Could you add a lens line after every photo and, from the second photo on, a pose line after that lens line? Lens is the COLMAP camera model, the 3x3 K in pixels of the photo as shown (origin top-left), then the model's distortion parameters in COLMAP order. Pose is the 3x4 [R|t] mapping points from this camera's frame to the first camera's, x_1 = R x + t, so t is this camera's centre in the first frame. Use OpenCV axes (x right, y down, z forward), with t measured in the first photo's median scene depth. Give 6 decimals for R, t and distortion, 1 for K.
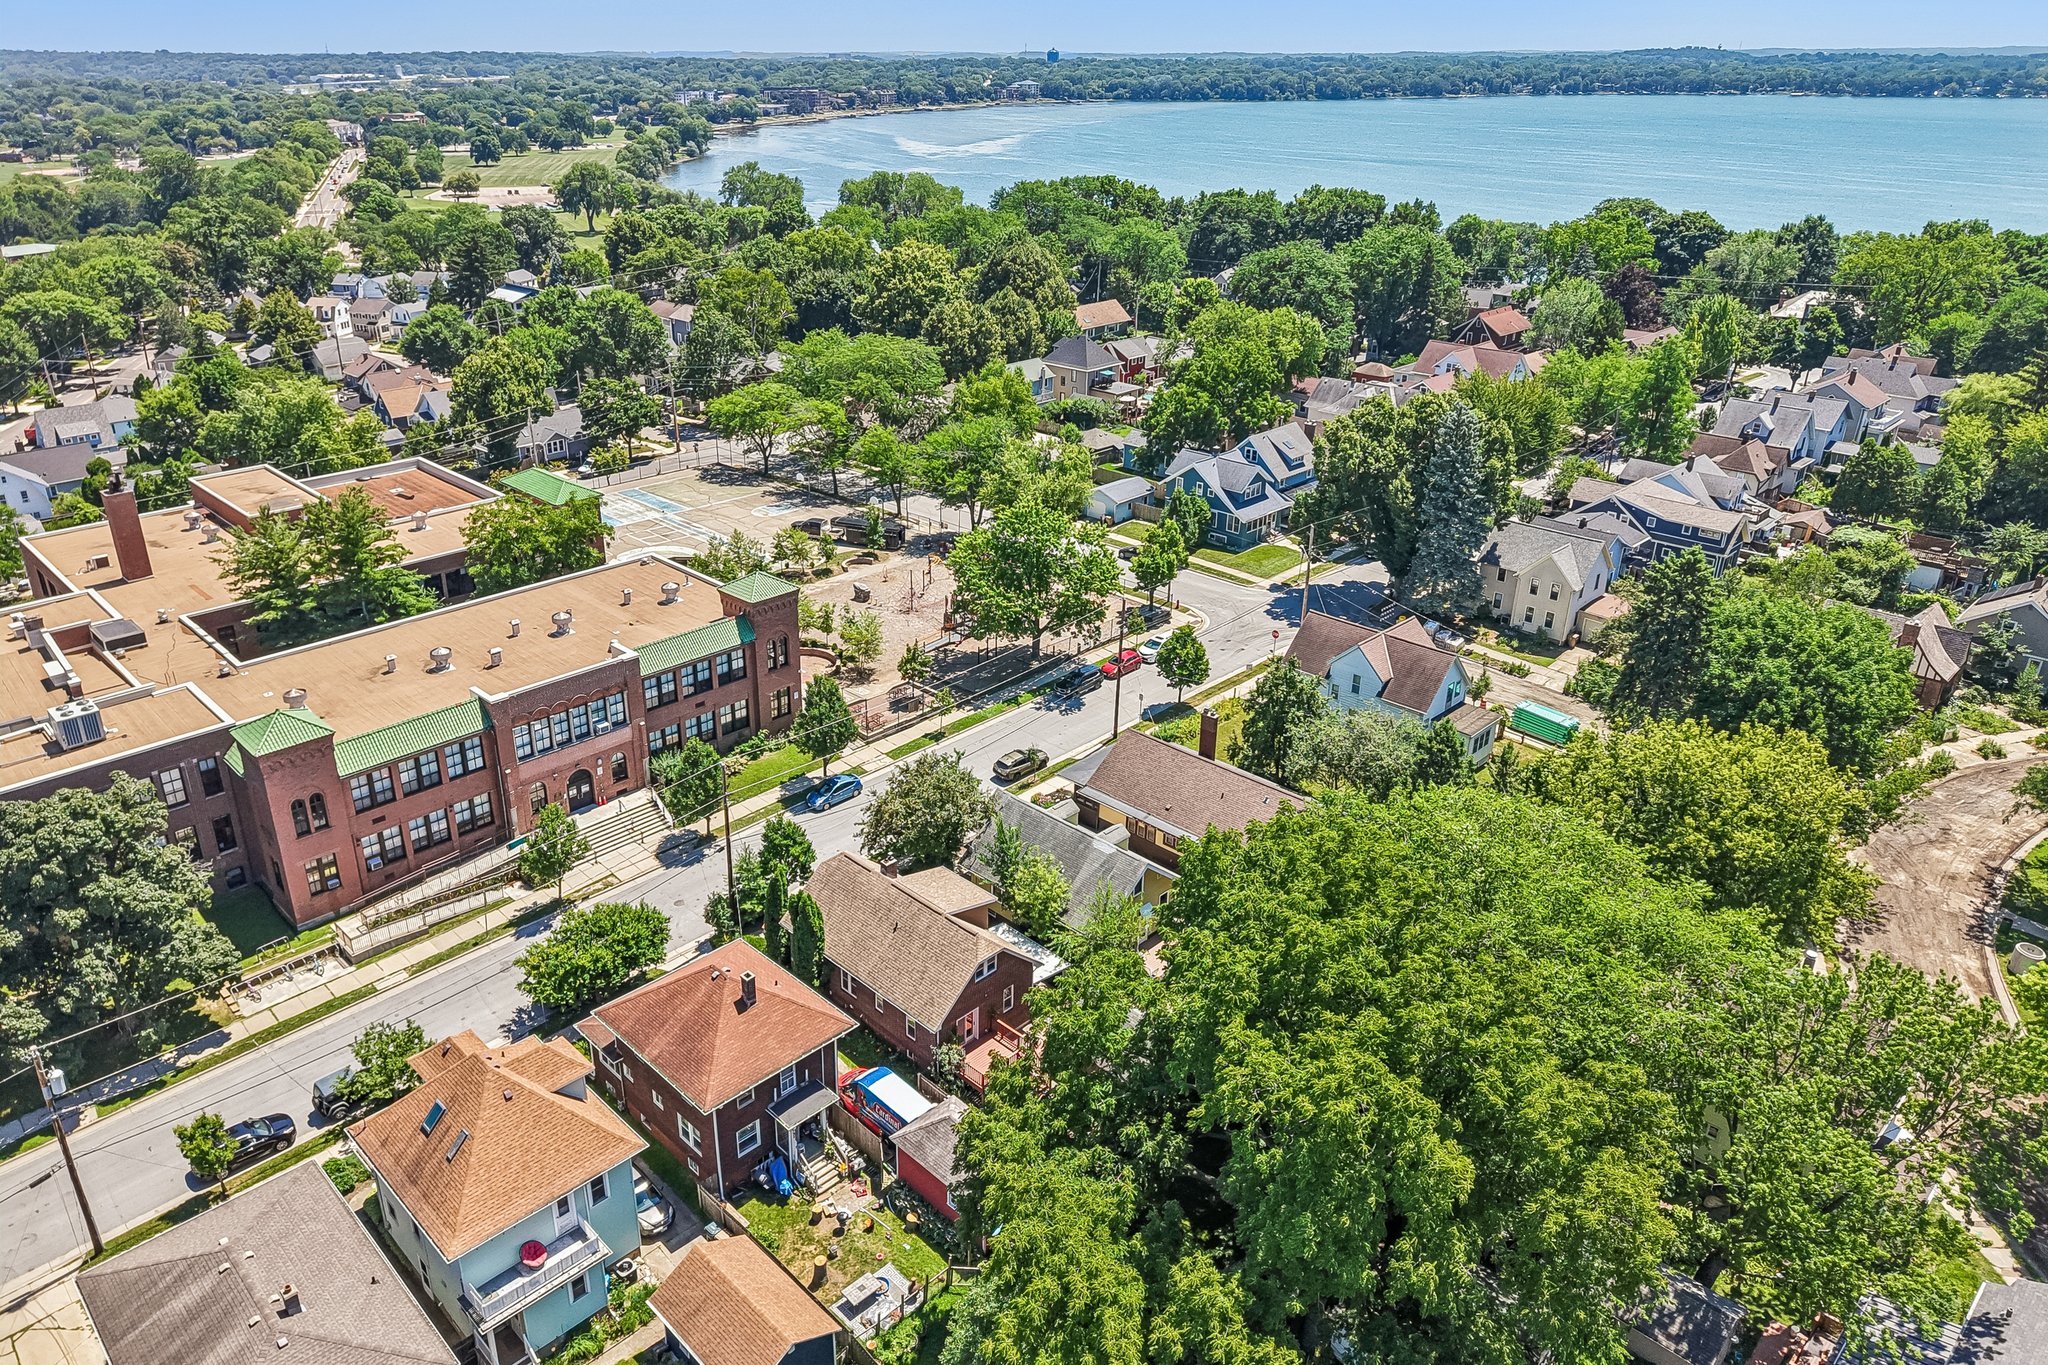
lens RADIAL K [[1300.4, 0, 1024.0], [0, 1300.4, 682.5], [0, 0, 1]] dist [0.041385, -0.057227]
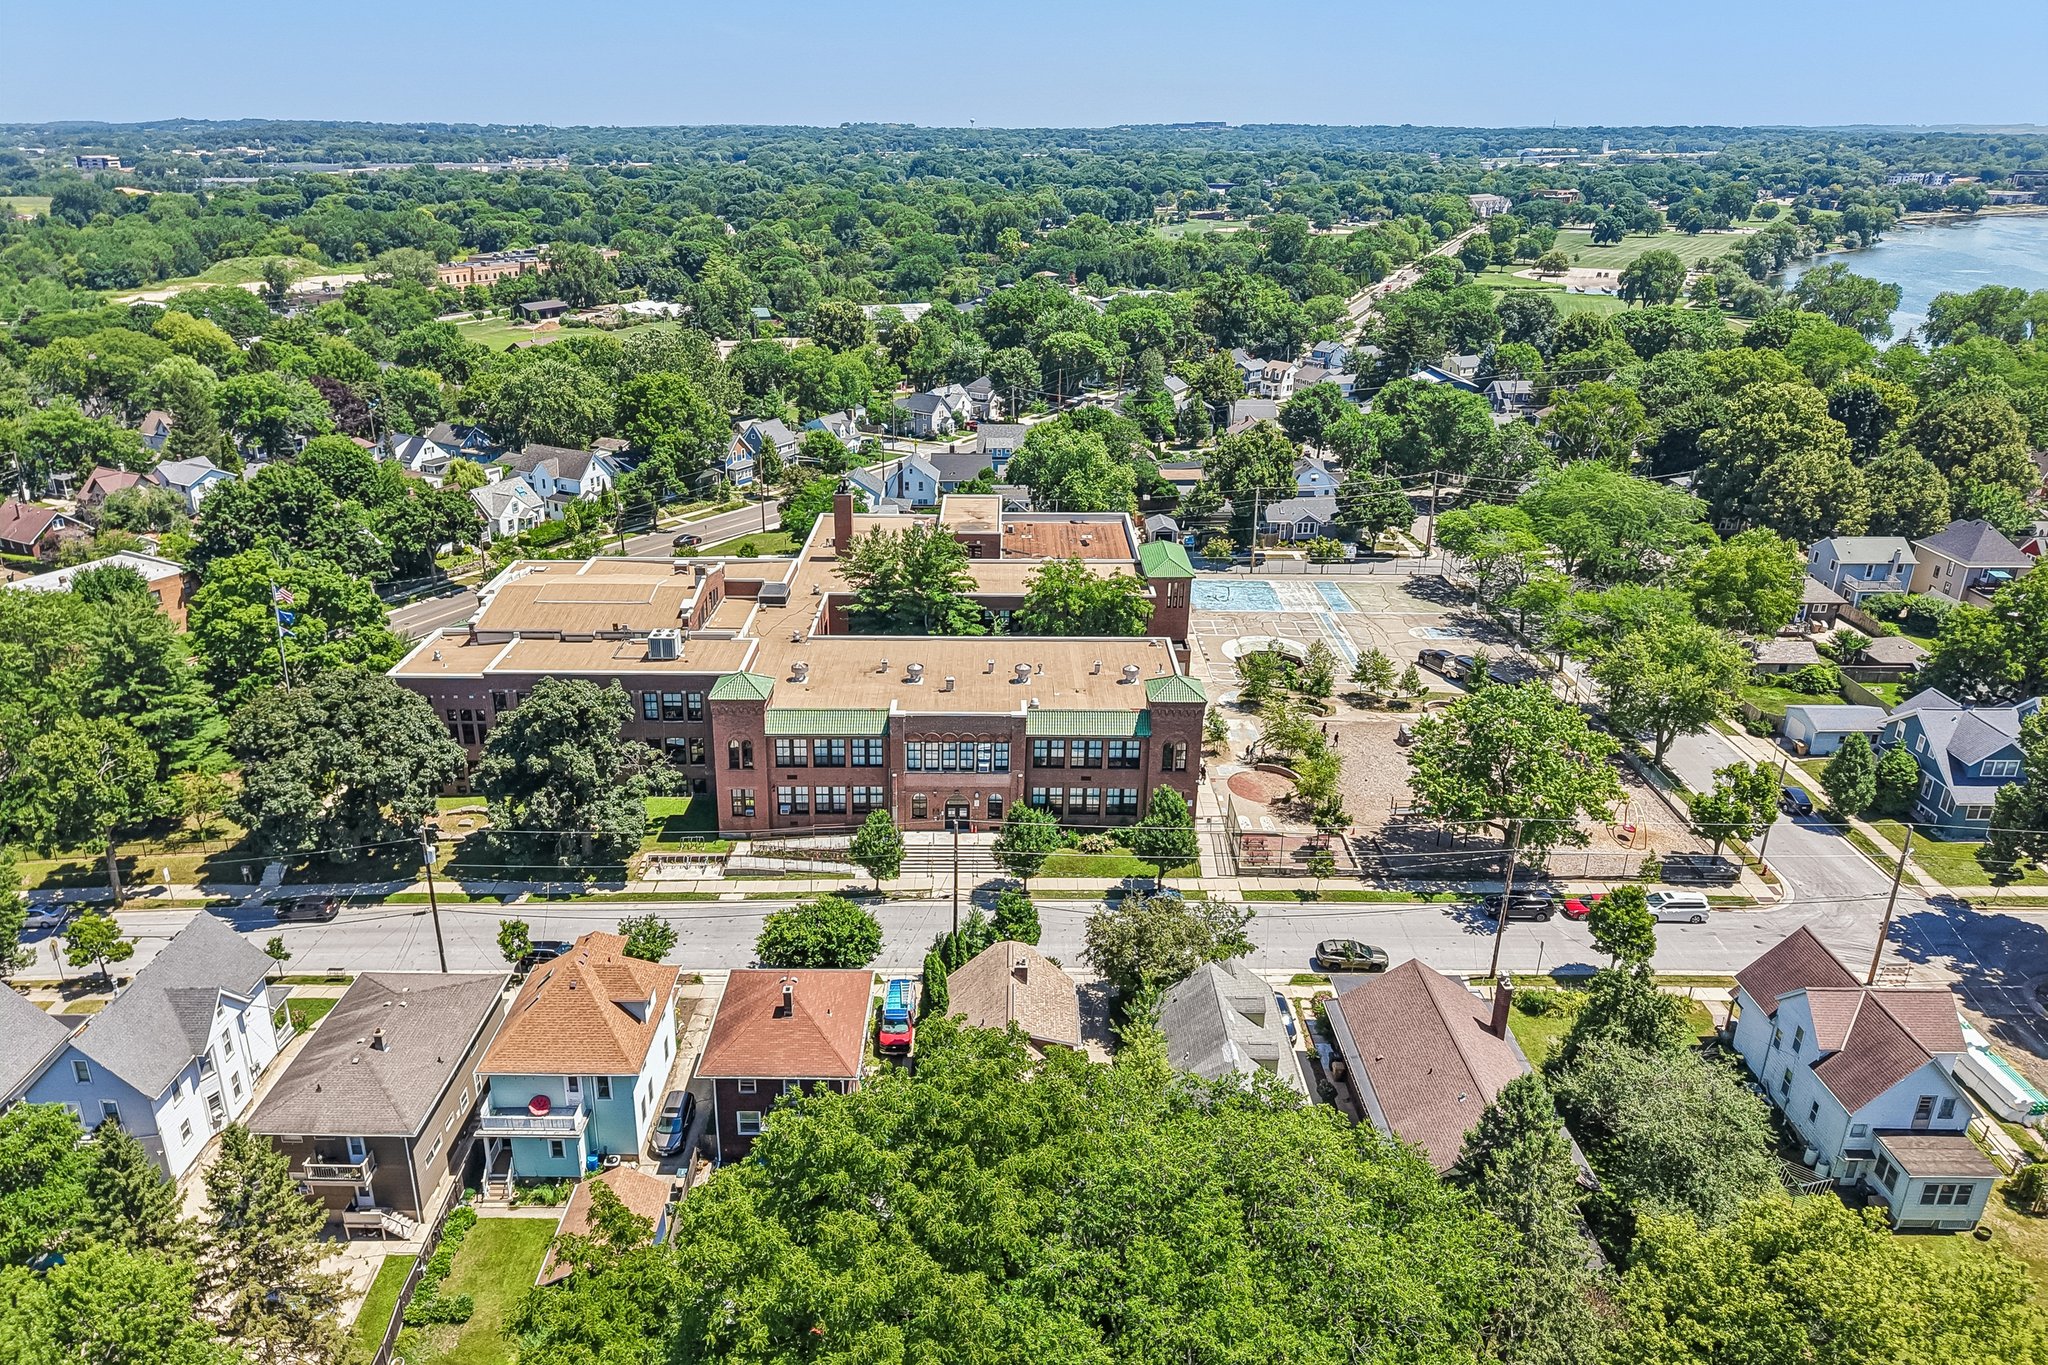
lens RADIAL K [[1355.7, 0, 1026.7], [0, 1355.7, 637.4], [0, 0, 1]] dist [0.084850, -0.147212]
pose [[0.708652, 0.245690, -0.661399, 0.434163], [-0.306290, 0.951602, 0.025319, -0.108796], [0.635609, 0.184637, 0.749607, 0.114056]]
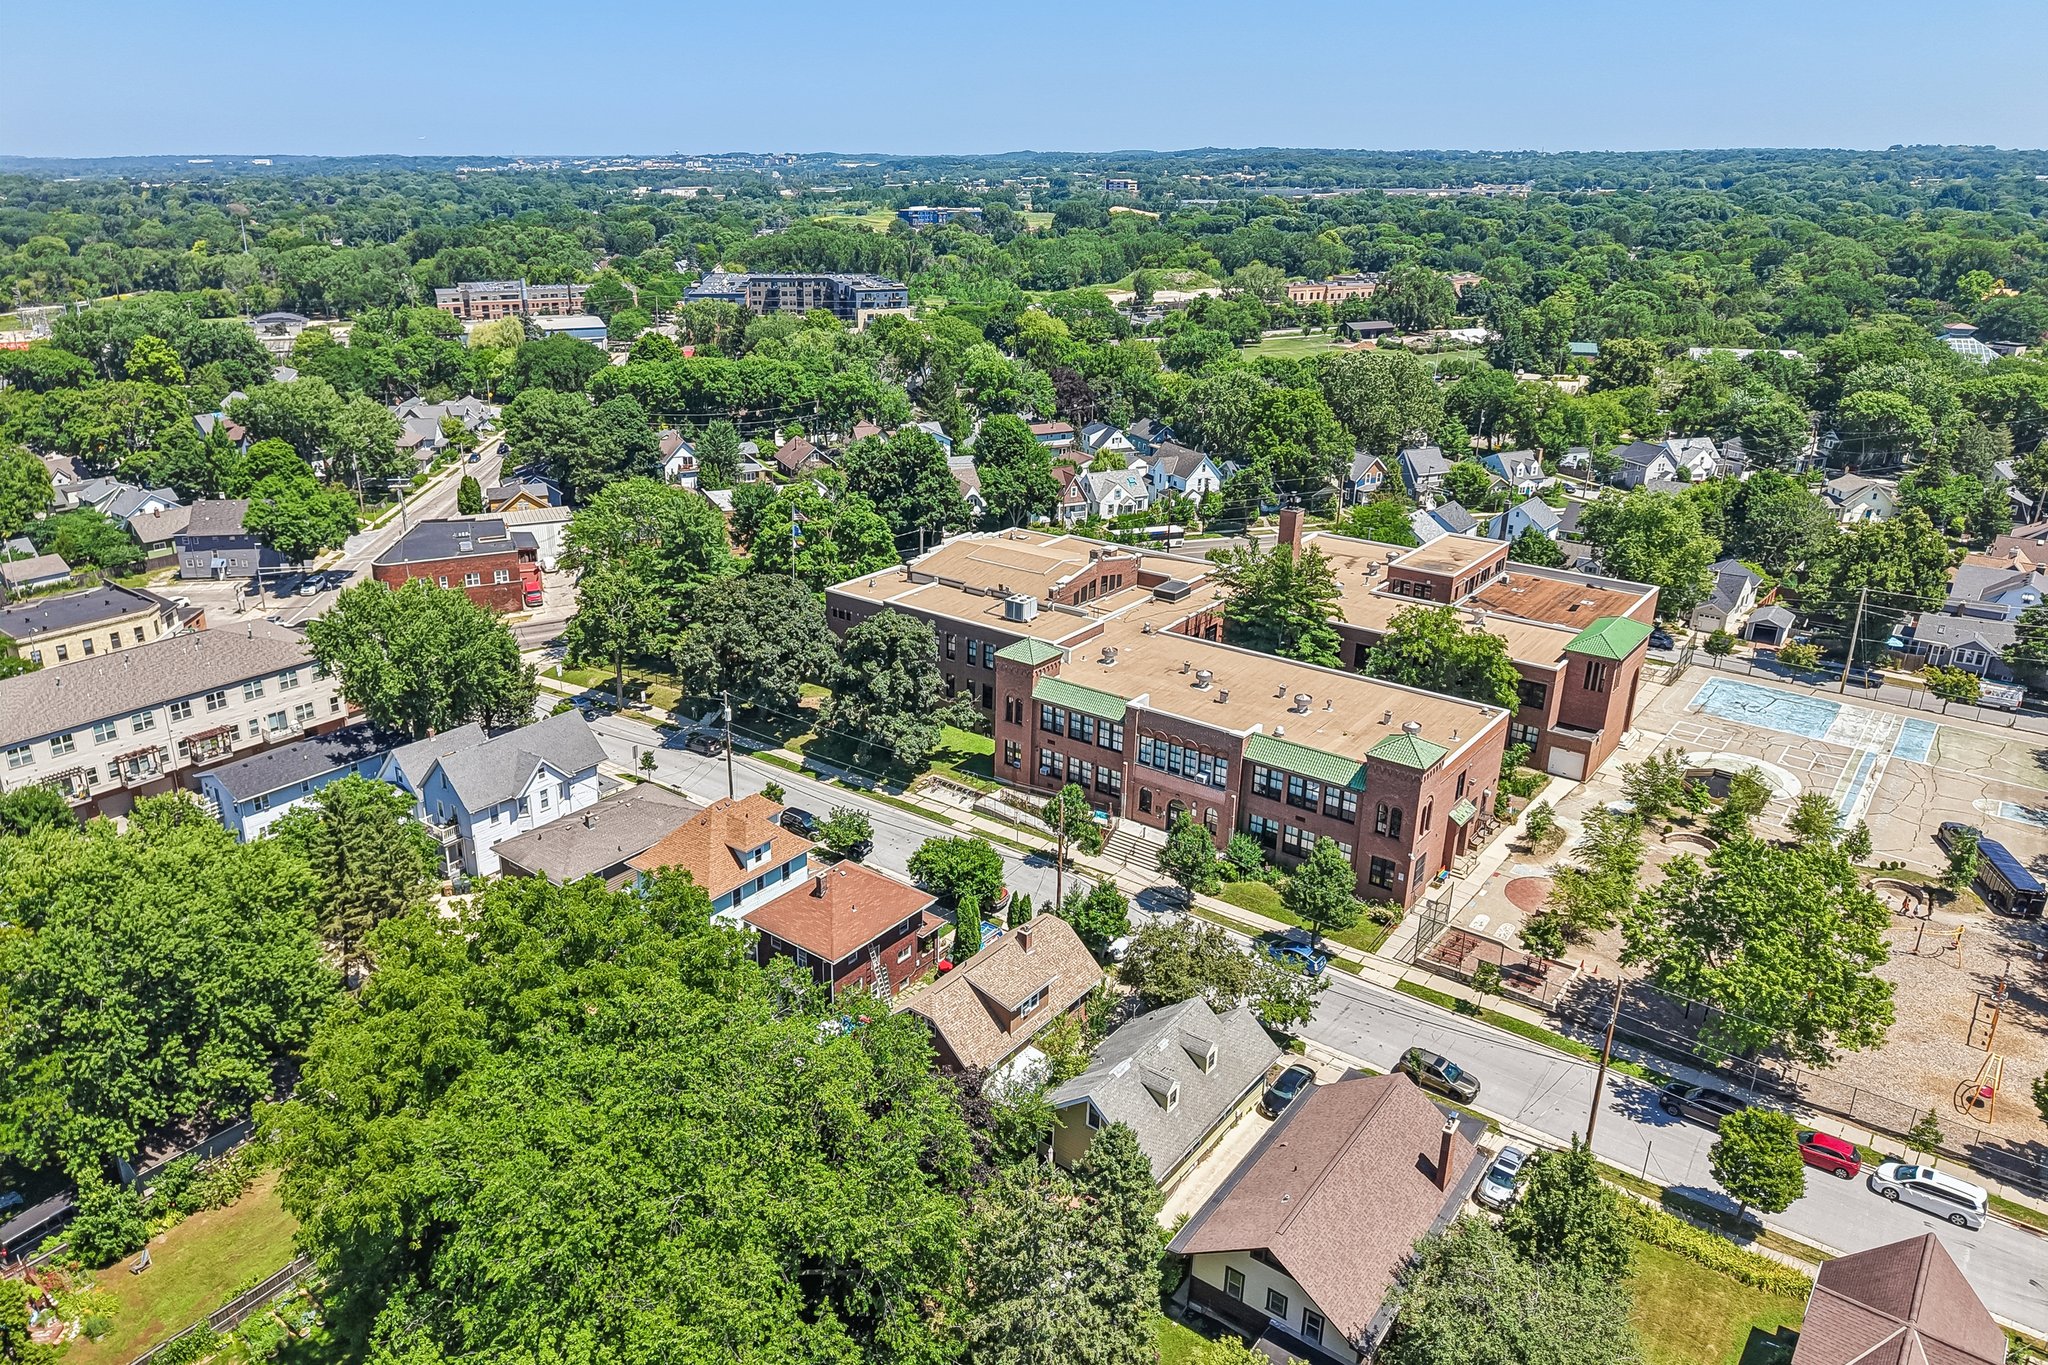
lens RADIAL K [[1400.2, 0, 1004.2], [0, 1400.2, 660.0], [0, 0, 1]] dist [0.044343, -0.060363]
pose [[0.110255, 0.332608, -0.936598, 0.731497], [-0.423899, 0.868074, 0.258372, -0.283415], [0.898973, 0.368537, 0.236702, 0.494932]]
